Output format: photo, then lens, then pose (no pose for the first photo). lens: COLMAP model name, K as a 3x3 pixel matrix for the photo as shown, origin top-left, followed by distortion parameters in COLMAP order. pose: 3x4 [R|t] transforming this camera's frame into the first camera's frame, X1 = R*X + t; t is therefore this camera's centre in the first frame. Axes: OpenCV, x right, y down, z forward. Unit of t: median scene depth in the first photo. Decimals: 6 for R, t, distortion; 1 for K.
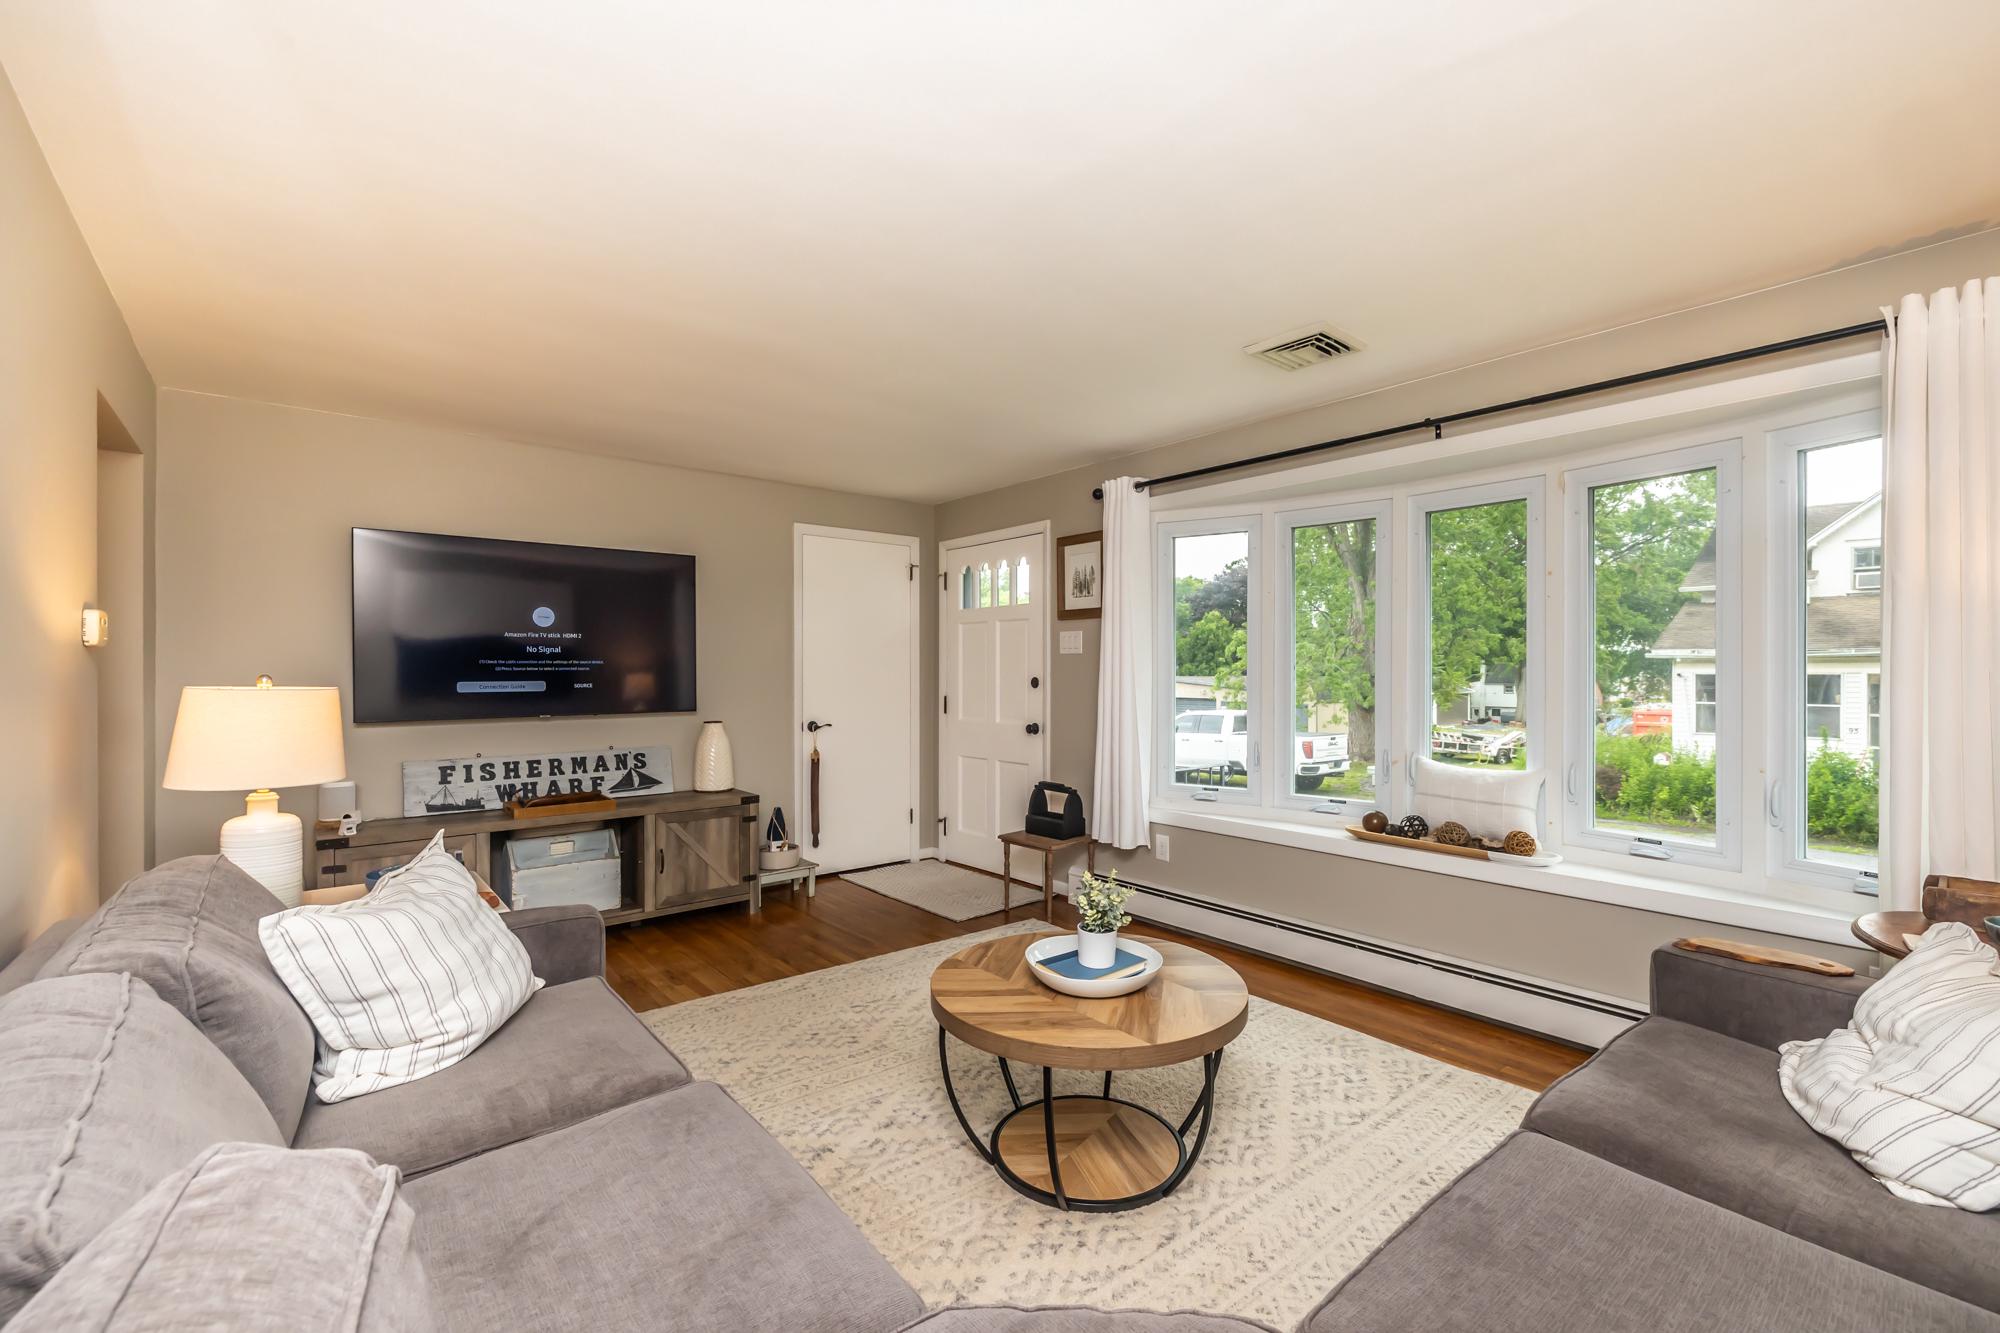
lens RADIAL K [[832.5, 0, 1001.7], [0, 832.5, 669.8], [0, 0, 1]] dist [-0.001675, -0.000272]
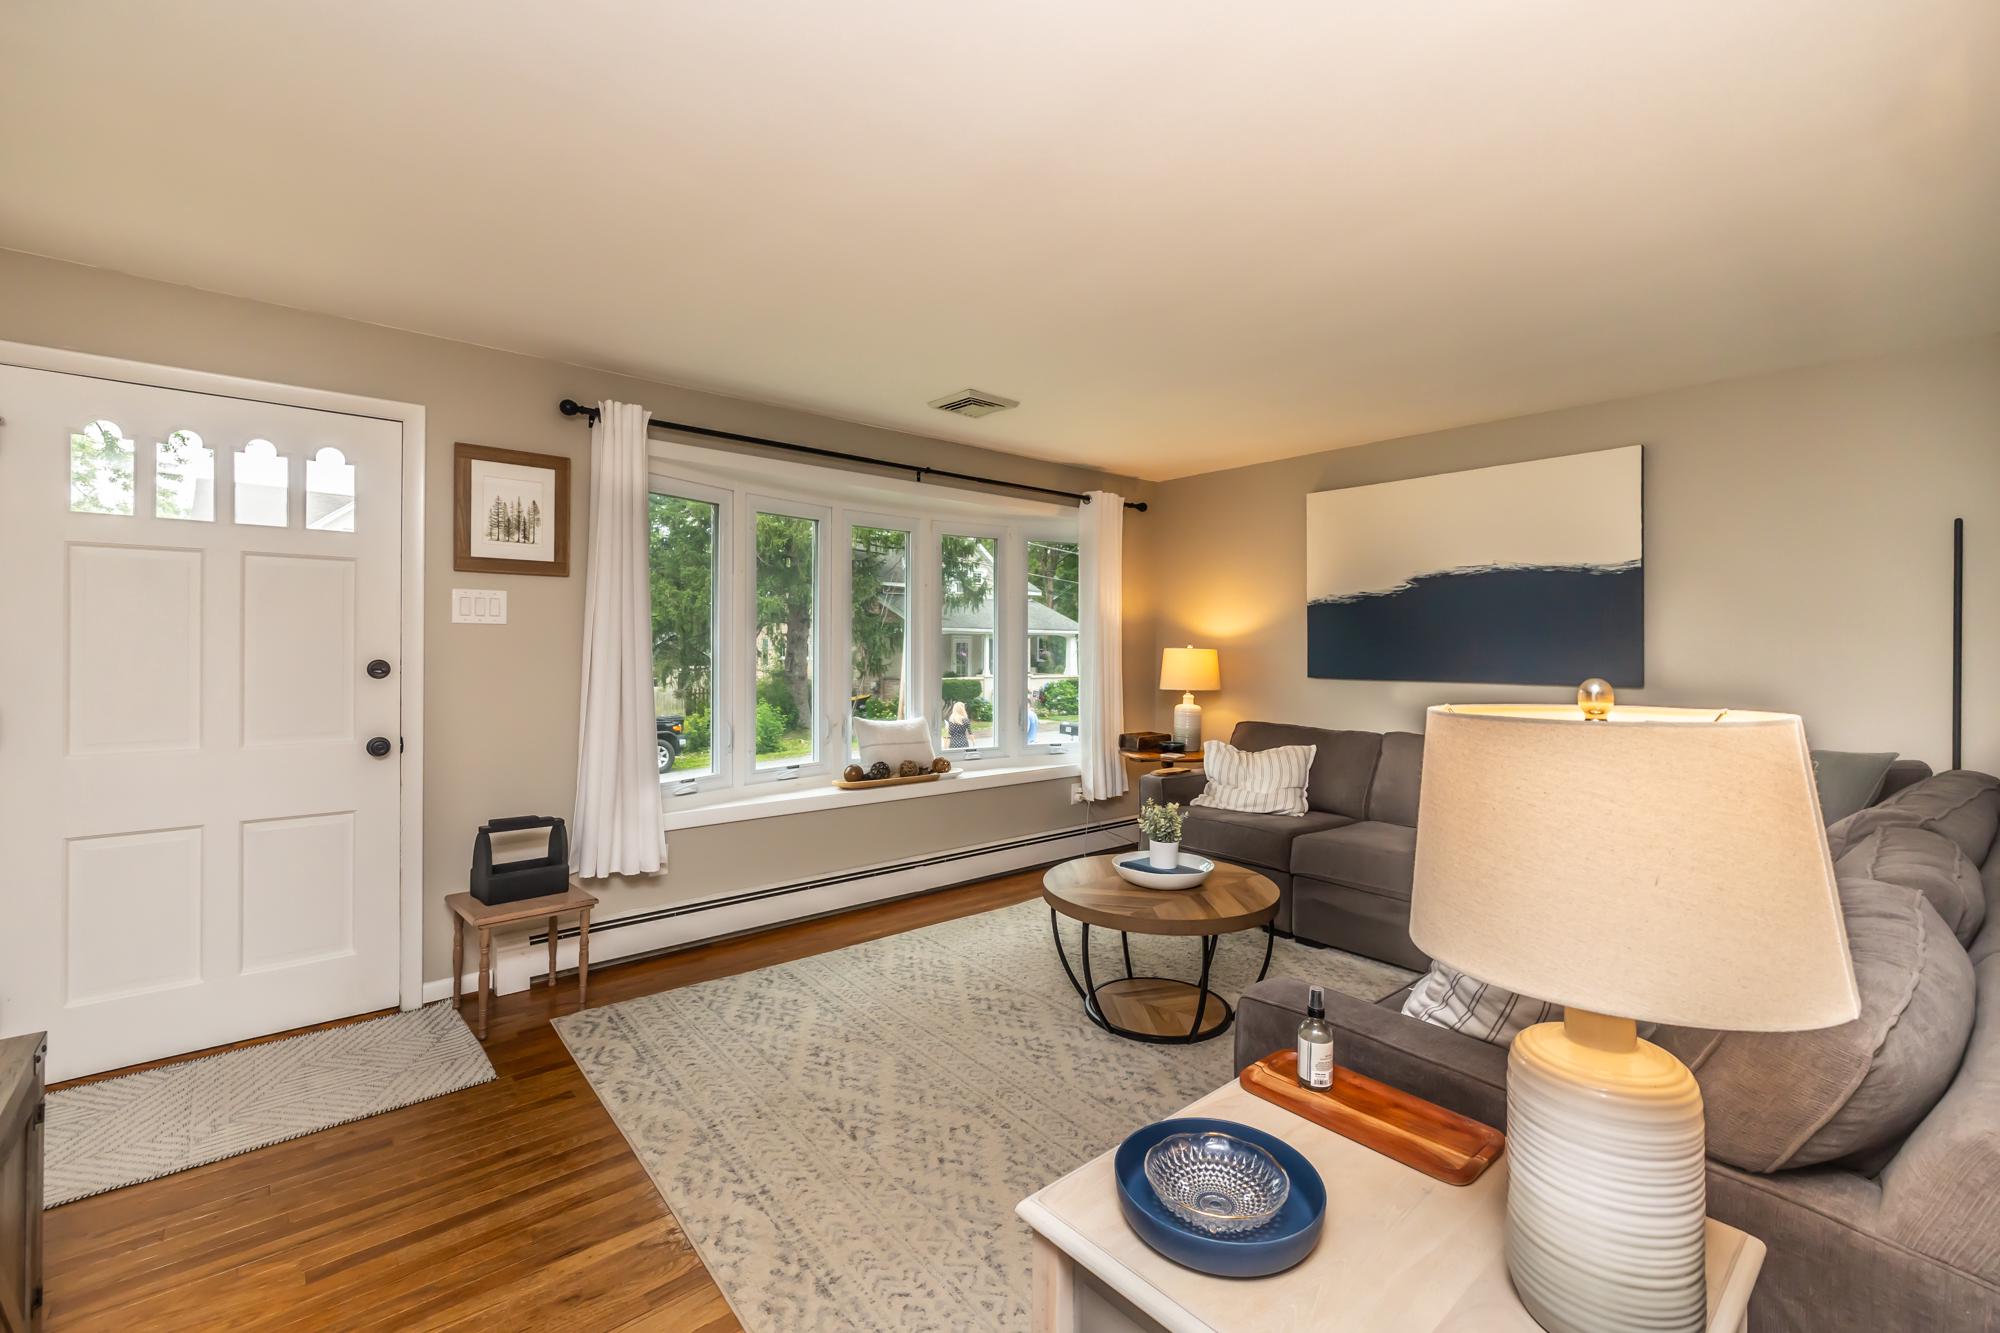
lens RADIAL K [[847.1, 0, 1001.5], [0, 847.1, 634.2], [0, 0, 1]] dist [-0.001094, 0.000076]
pose [[-0.003427, 0.011844, 0.999924, -0.663261], [-0.009085, 0.999888, -0.011875, -0.007370], [-0.999953, -0.009125, -0.003319, 0.655816]]
